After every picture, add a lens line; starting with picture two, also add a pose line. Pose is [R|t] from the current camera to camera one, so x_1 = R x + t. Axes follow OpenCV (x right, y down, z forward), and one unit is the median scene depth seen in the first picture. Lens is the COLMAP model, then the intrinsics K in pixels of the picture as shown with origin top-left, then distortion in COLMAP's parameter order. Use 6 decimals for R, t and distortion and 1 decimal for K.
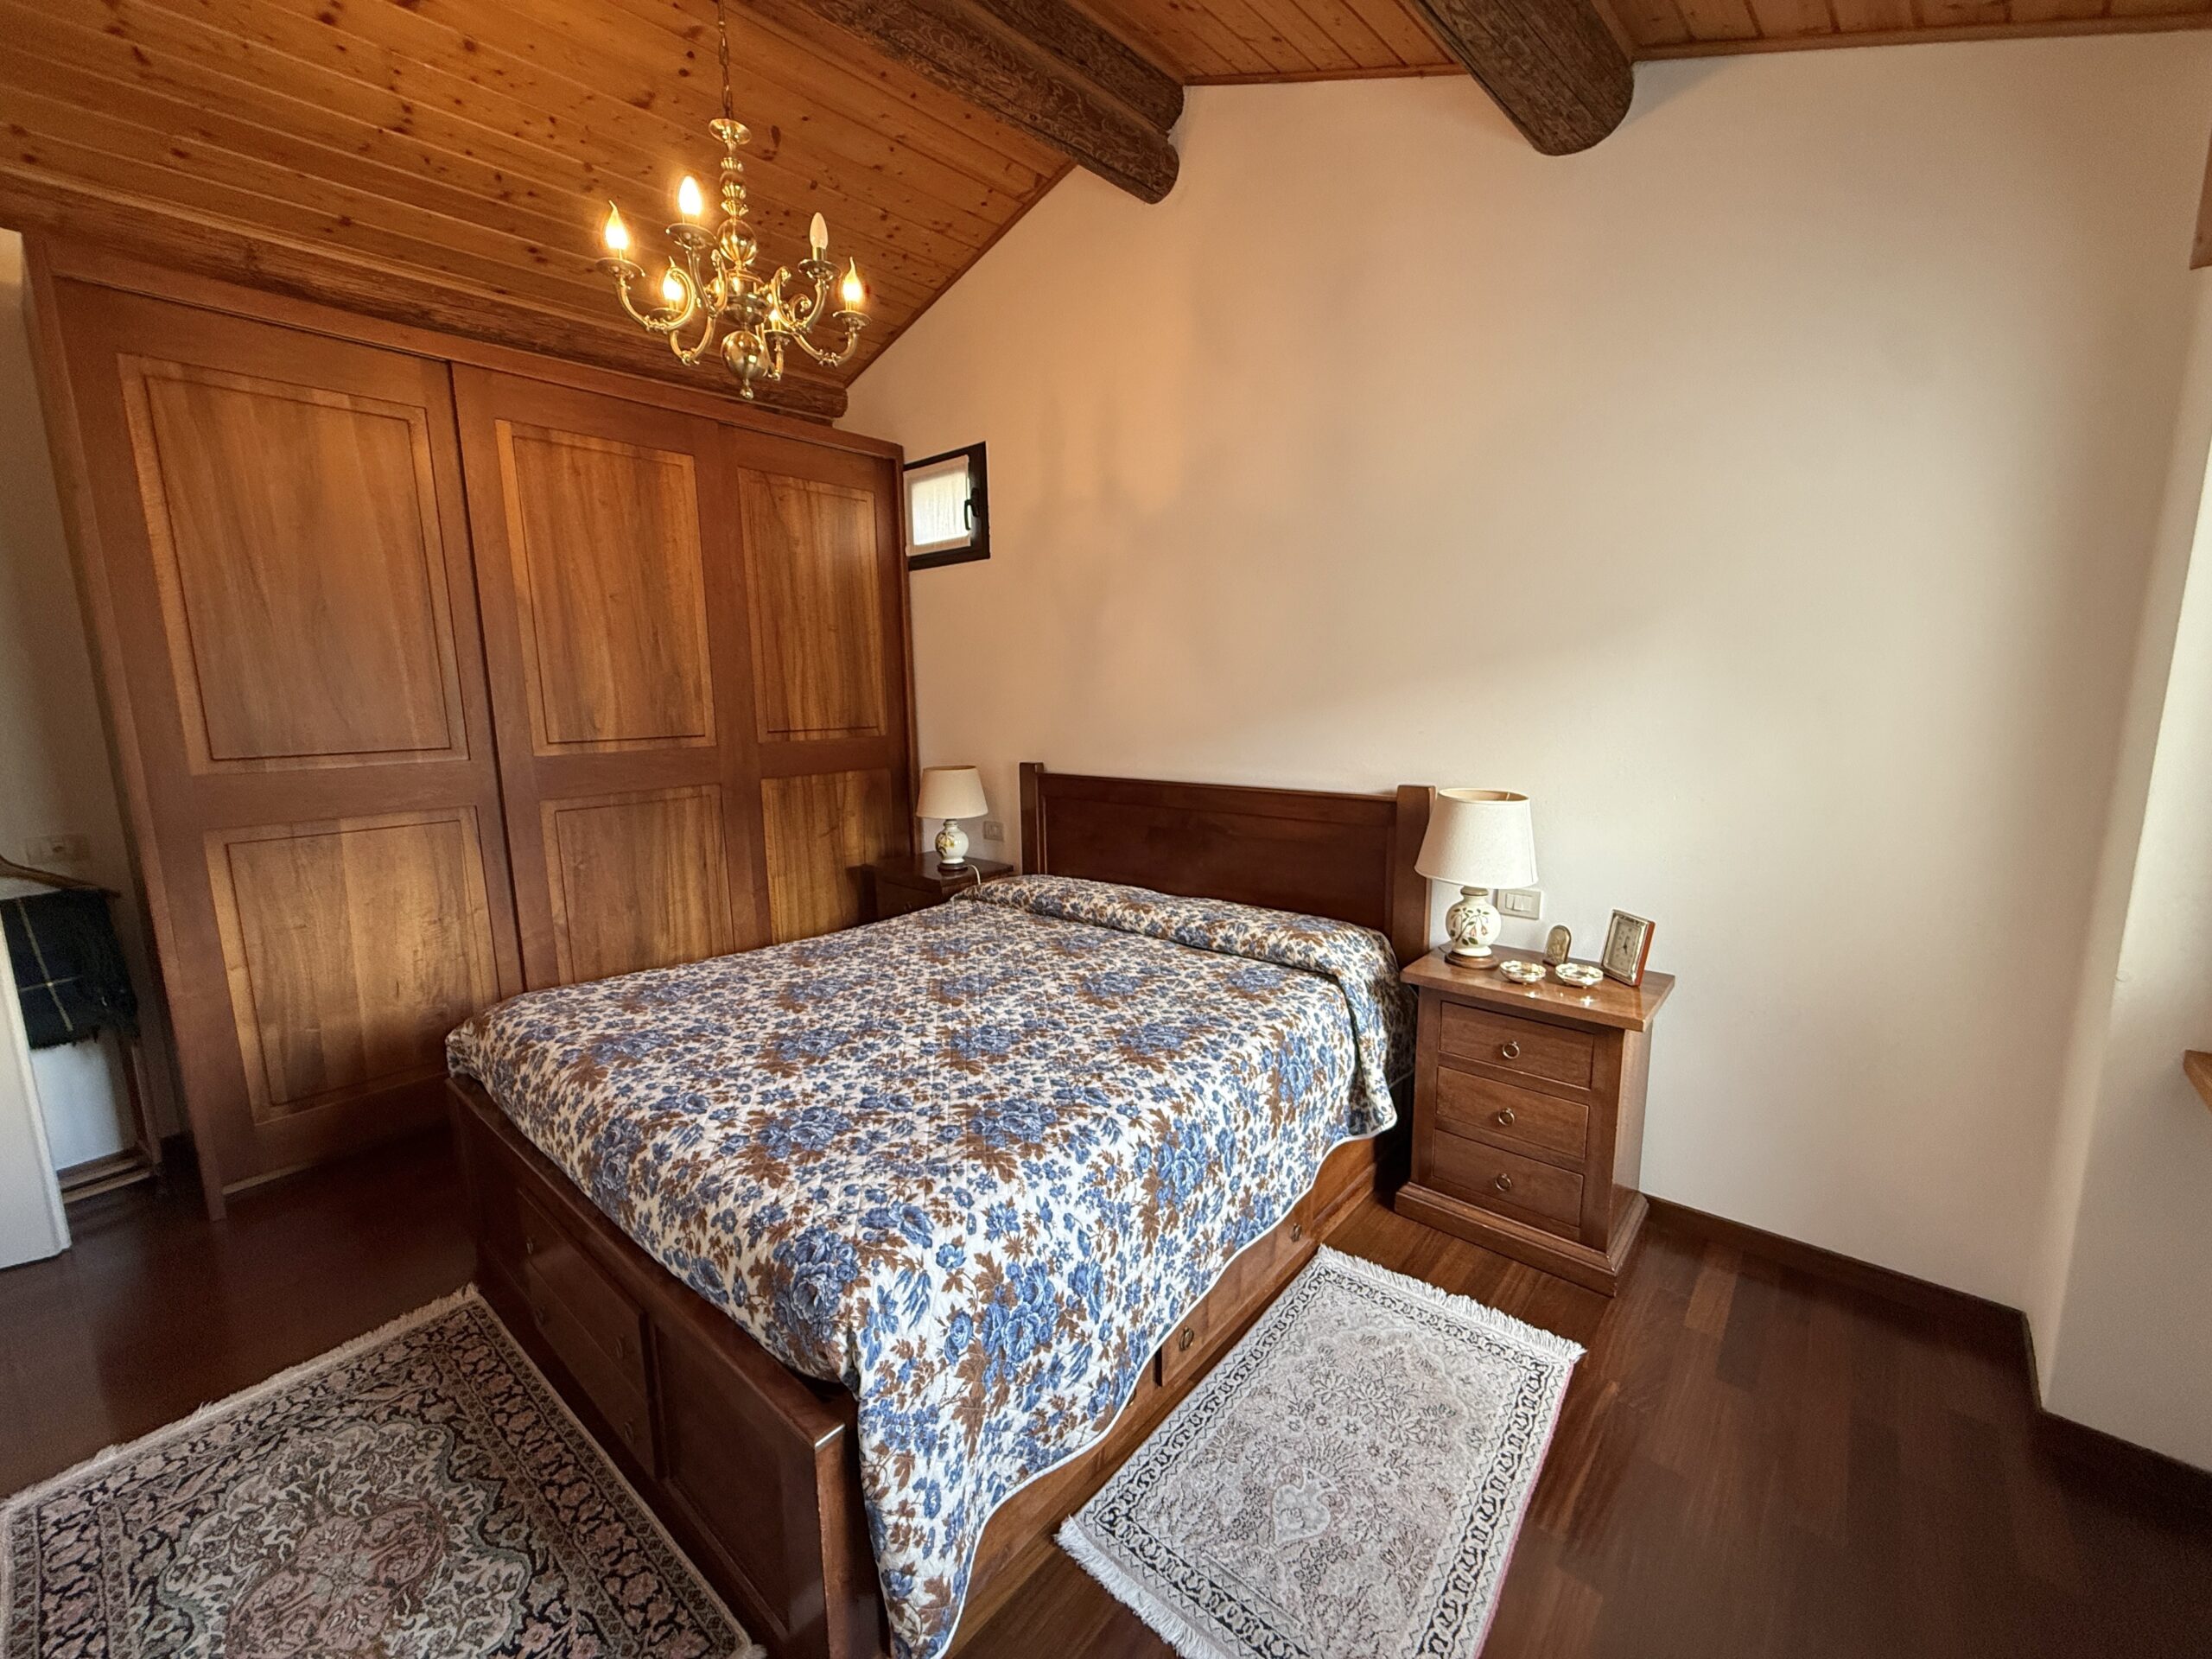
lens RADIAL K [[879.0, 0, 1102.0], [0, 879.0, 828.0], [0, 0, 1]] dist [-0.000276, 0.000468]
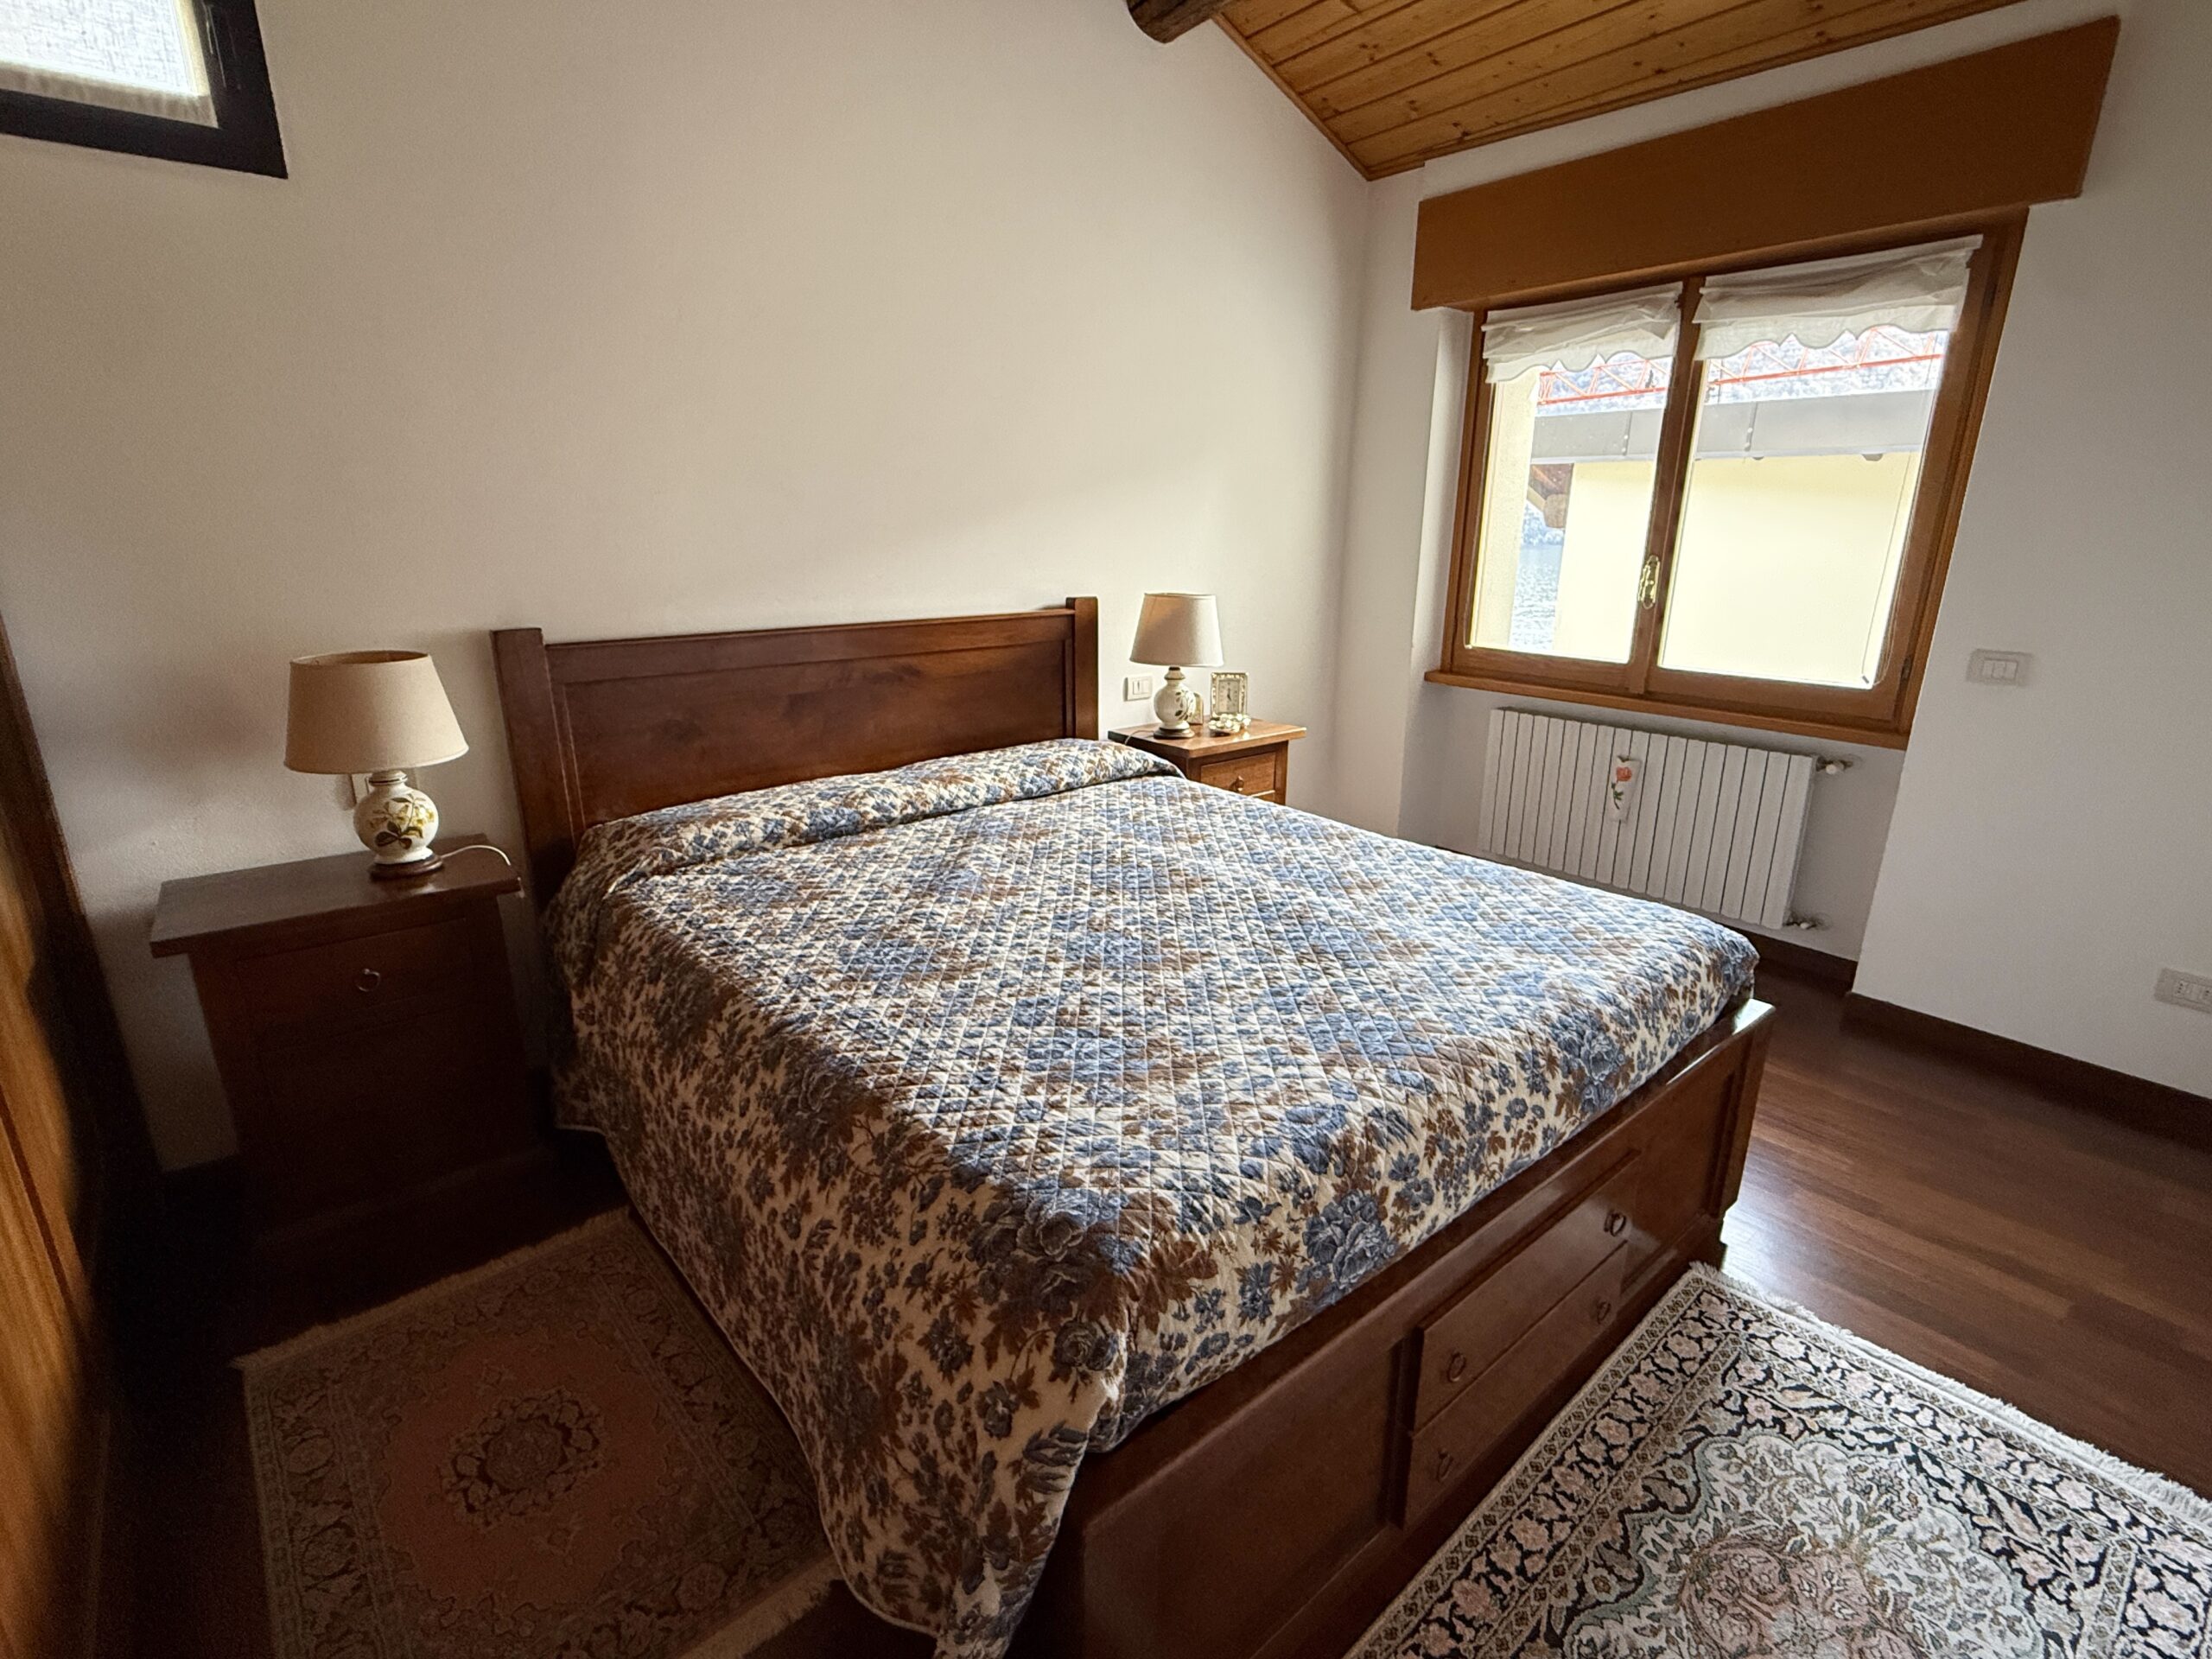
lens RADIAL K [[1052.2, 0, 1099.9], [0, 1052.2, 824.4], [0, 0, 1]] dist [0.001261, 0.000514]
pose [[0.167742, -0.259607, 0.951035, -1.115974], [0.148537, 0.960346, 0.235950, -0.098193], [-0.974577, 0.101686, 0.199651, 0.903553]]
